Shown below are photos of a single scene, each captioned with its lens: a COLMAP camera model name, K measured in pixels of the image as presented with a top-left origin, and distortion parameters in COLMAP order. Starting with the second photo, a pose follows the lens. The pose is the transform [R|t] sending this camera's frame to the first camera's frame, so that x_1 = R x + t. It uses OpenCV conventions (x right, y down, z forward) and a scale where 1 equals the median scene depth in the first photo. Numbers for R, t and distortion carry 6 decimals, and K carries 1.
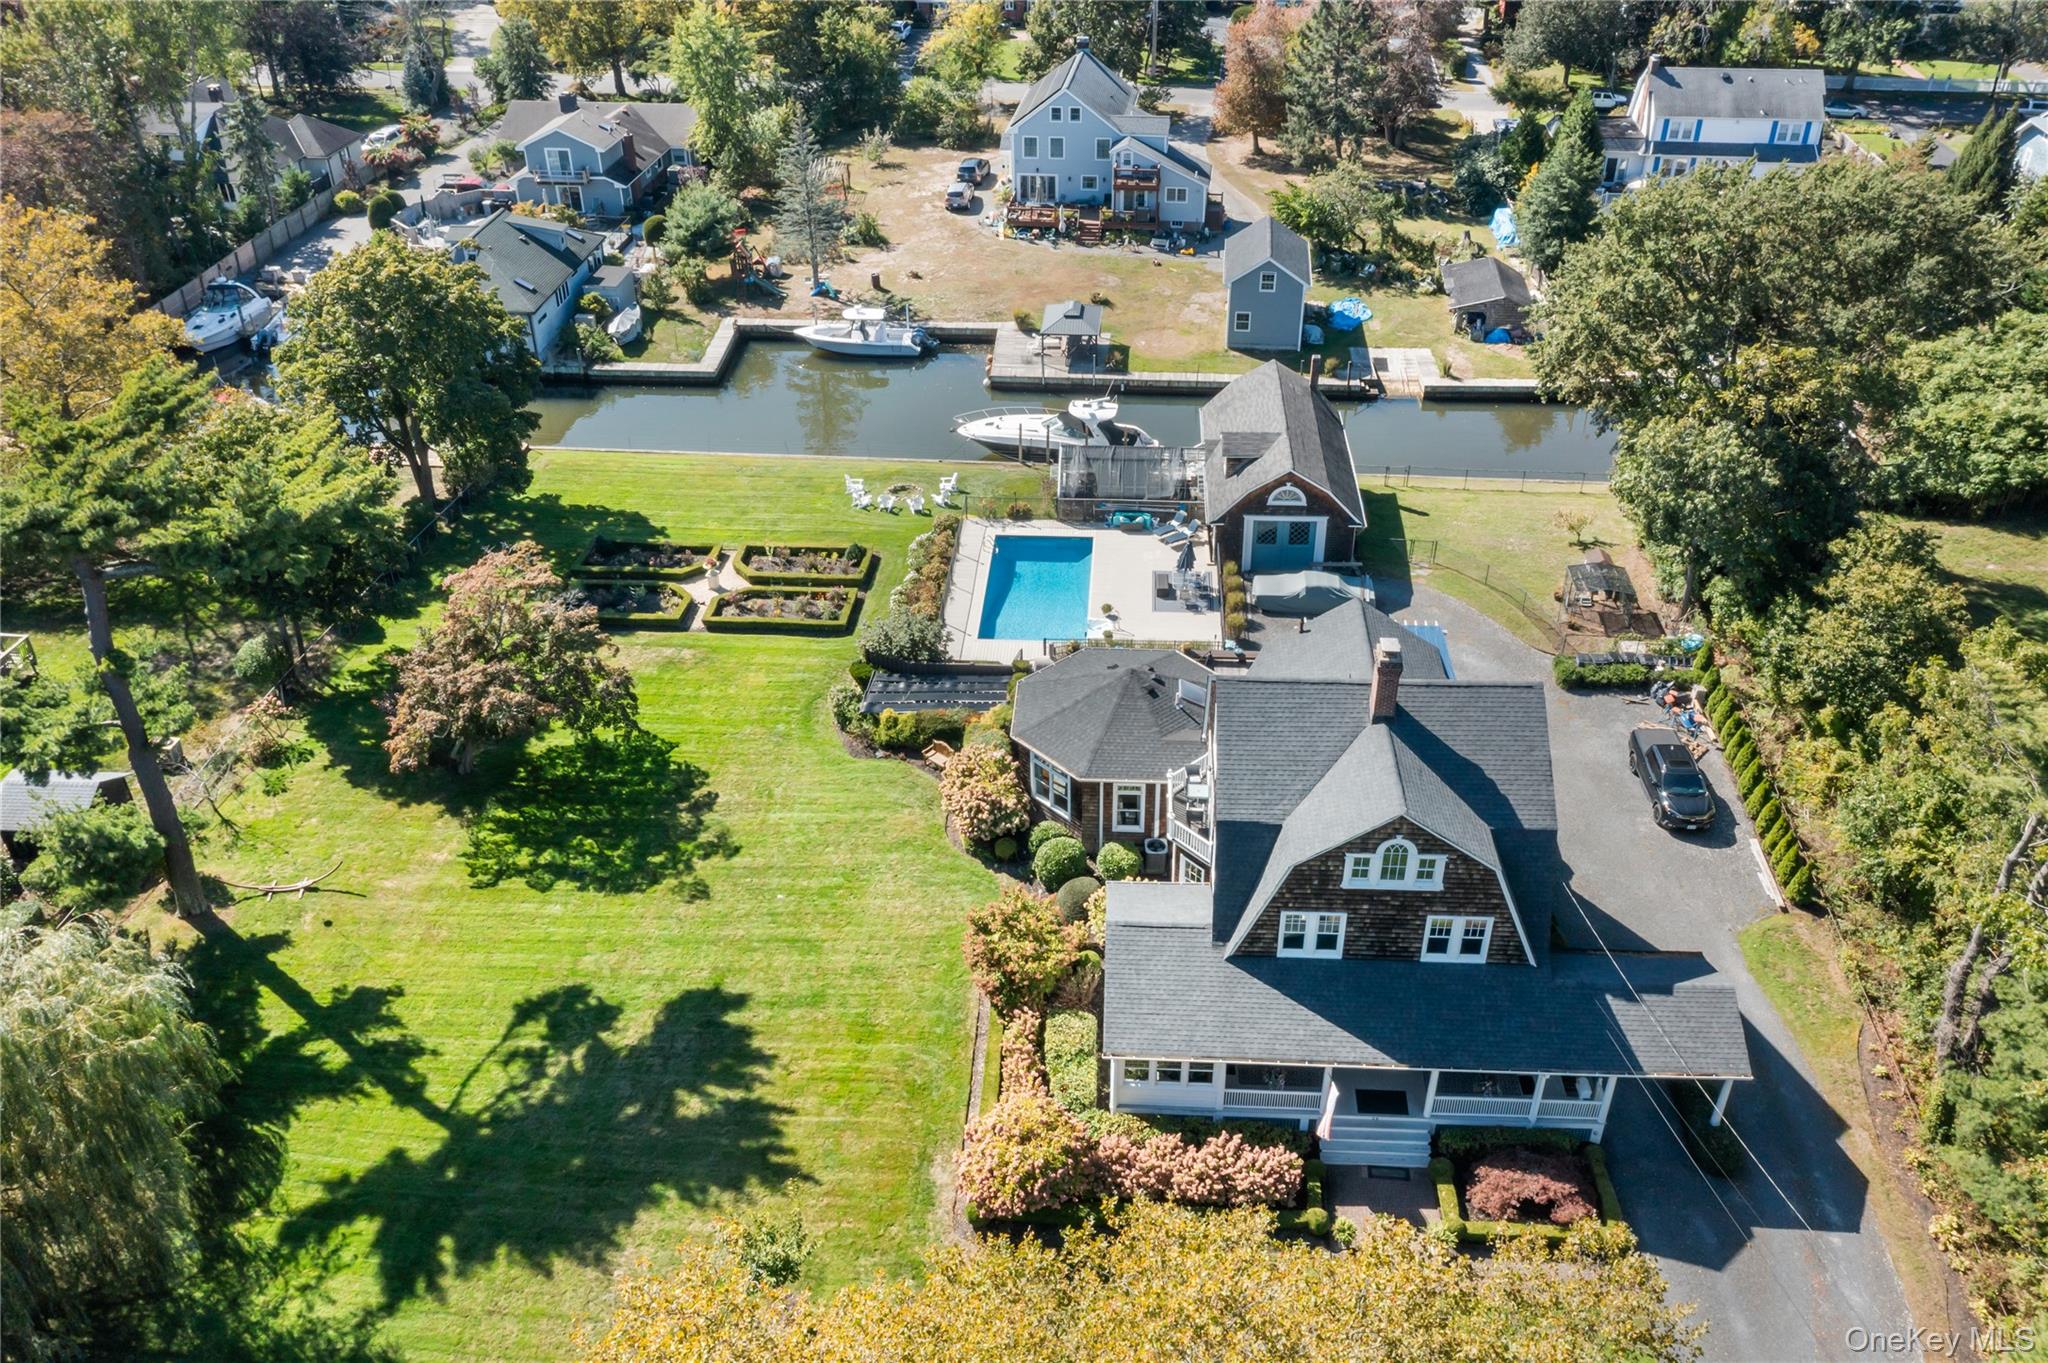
lens RADIAL K [[1615.1, 0, 1029.9], [0, 1615.1, 679.1], [0, 0, 1]] dist [-0.021133, 0.002892]
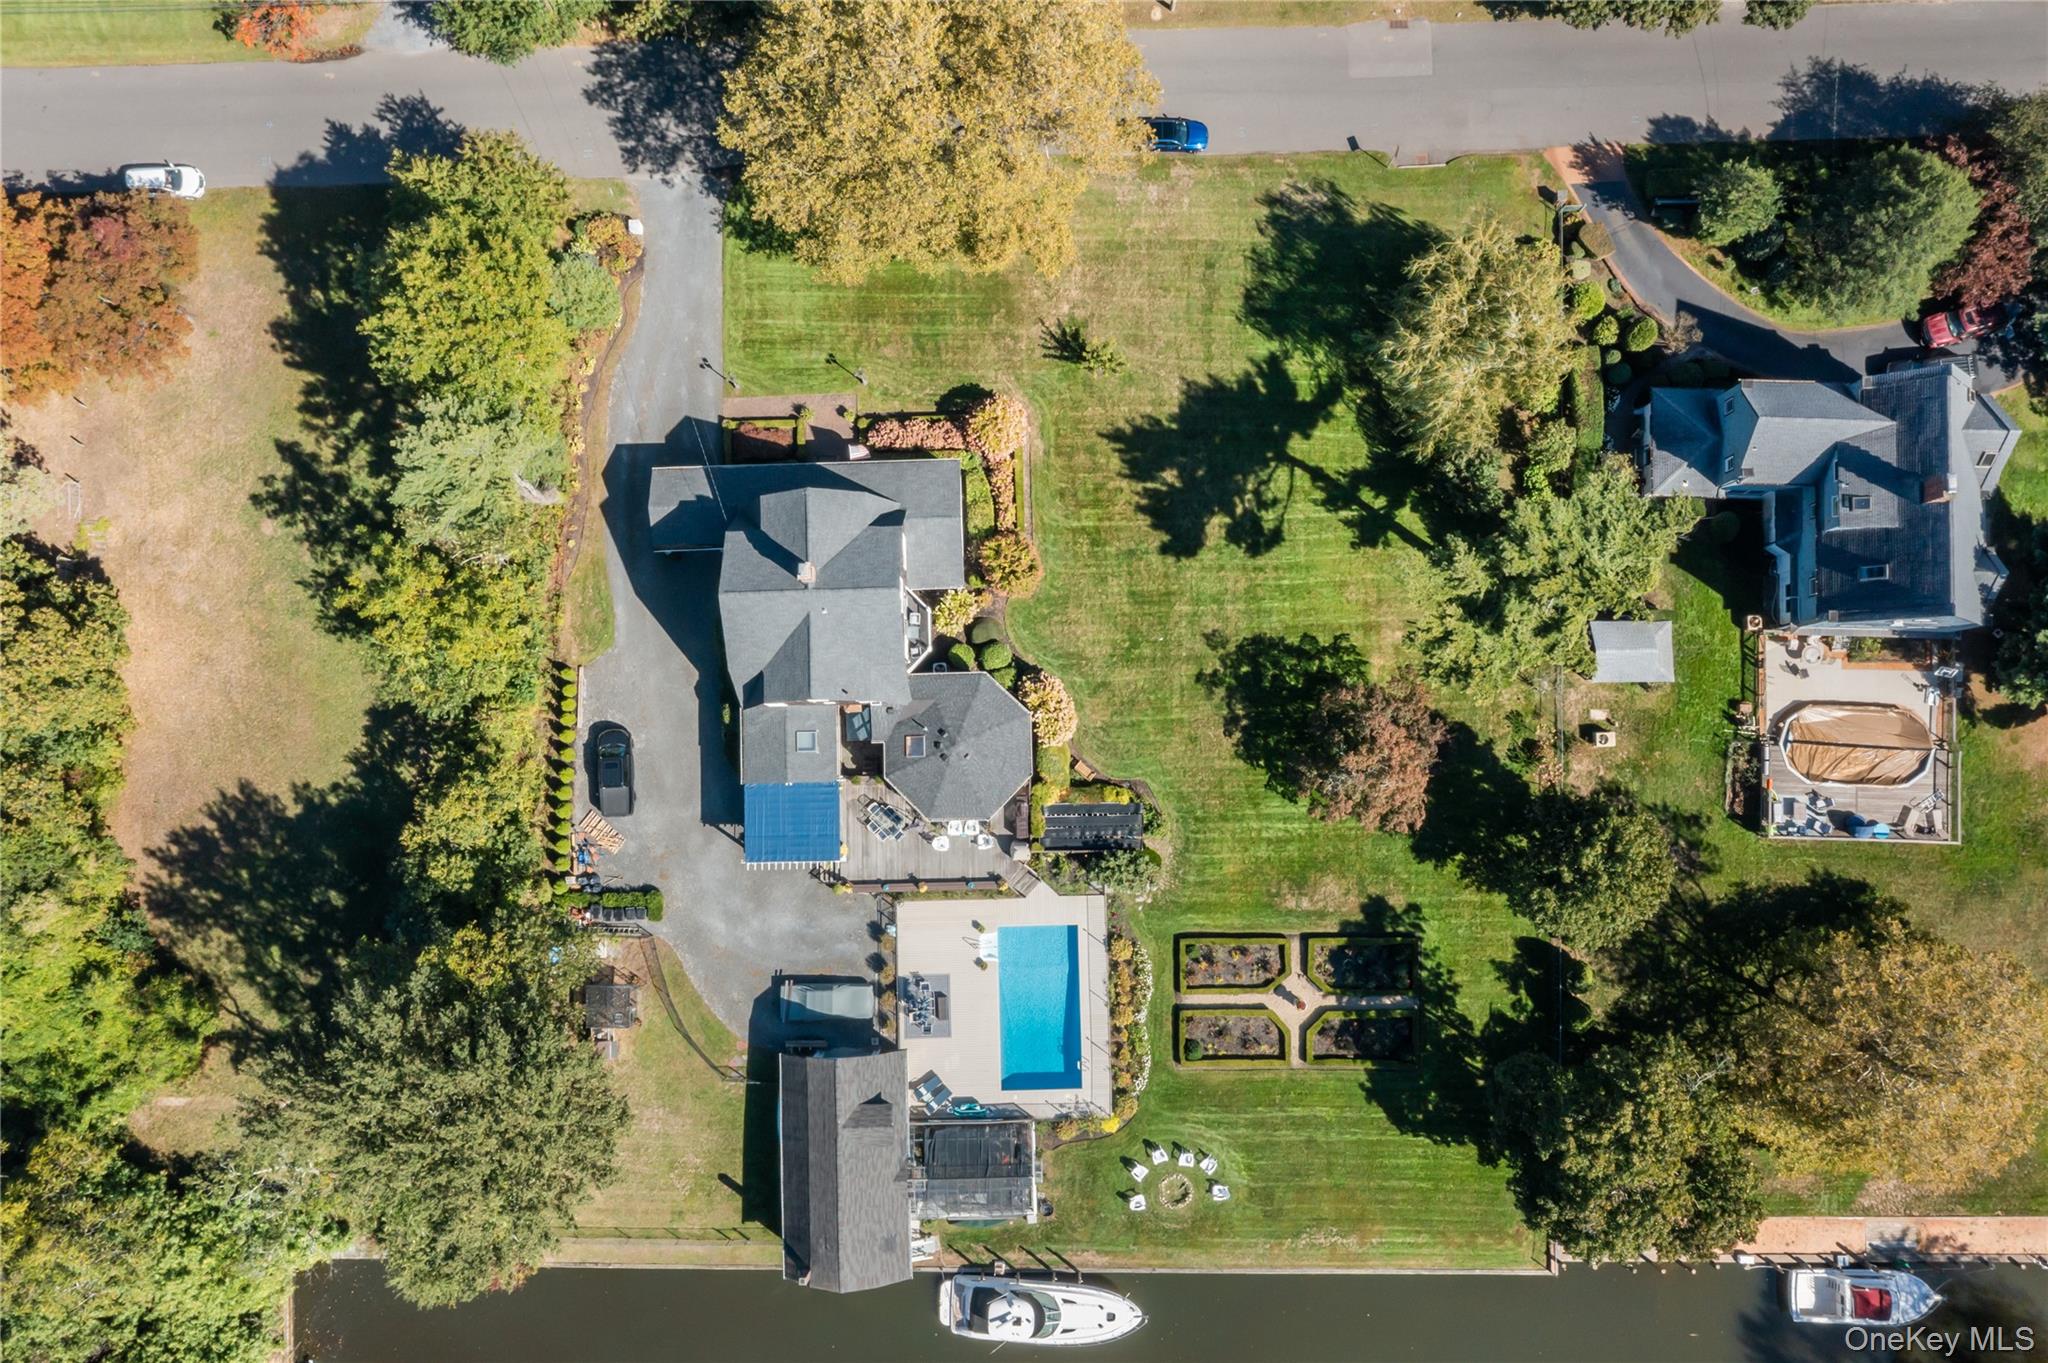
lens RADIAL K [[1615.1, 0, 1029.9], [0, 1615.1, 679.1], [0, 0, 1]] dist [-0.021133, 0.002892]
pose [[-0.996132, 0.087139, 0.011262, -0.024610], [-0.032186, -0.481160, 0.876042, -1.056973], [0.081757, 0.872291, 0.482103, 0.160023]]
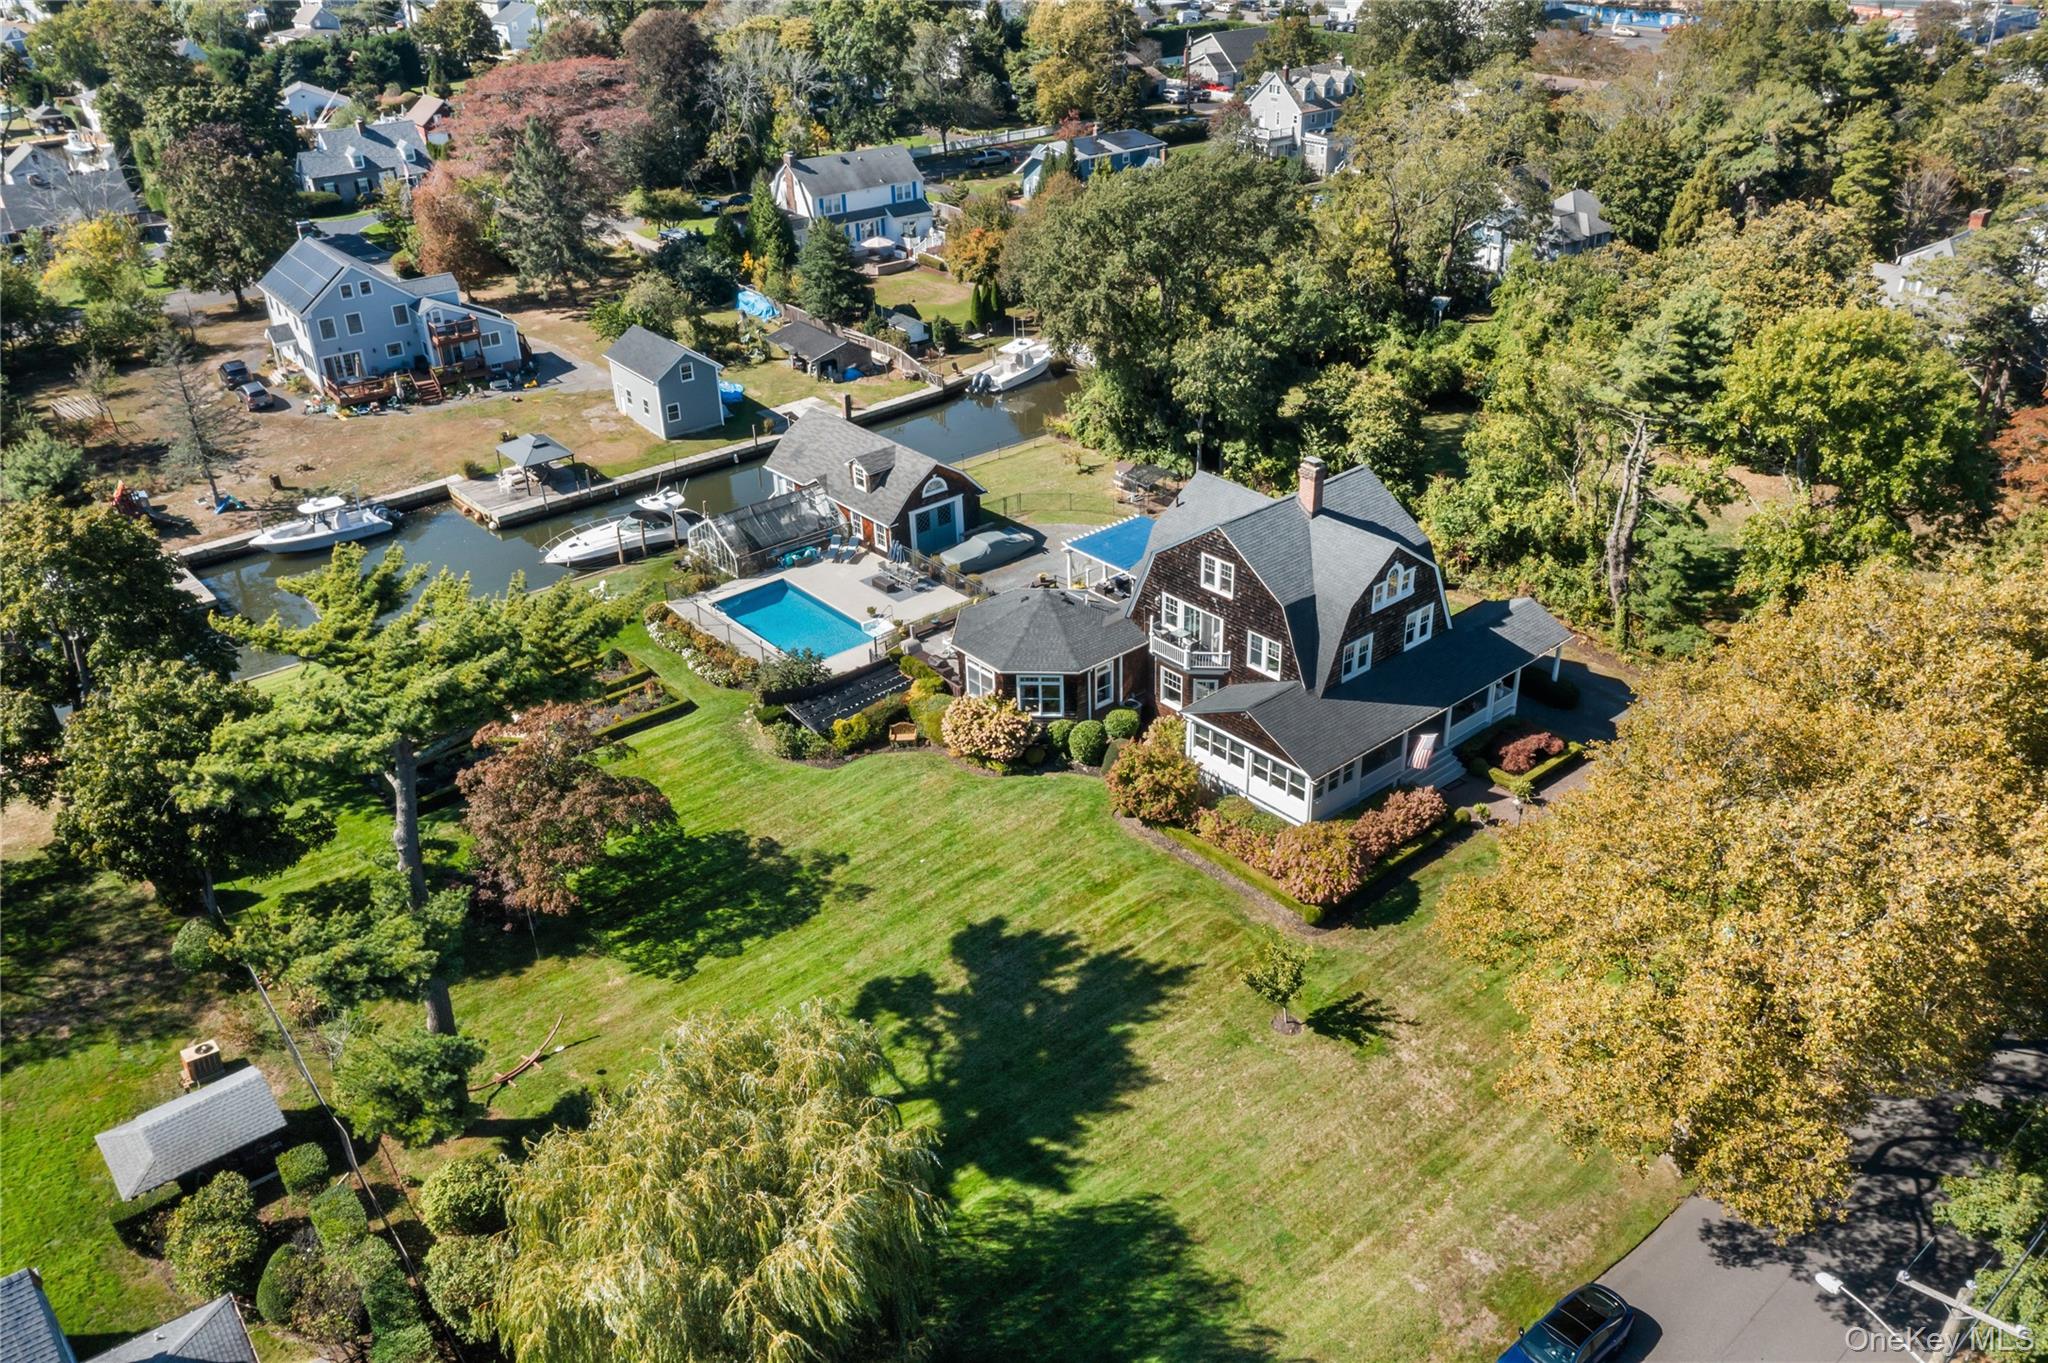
lens RADIAL K [[1609.5, 0, 1031.3], [0, 1609.5, 676.6], [0, 0, 1]] dist [-0.001002, 0.000091]
pose [[0.720793, -0.340778, 0.603596, -0.575349], [0.398410, 0.916267, 0.041539, -0.001889], [-0.567210, 0.210537, 0.796208, 0.010814]]
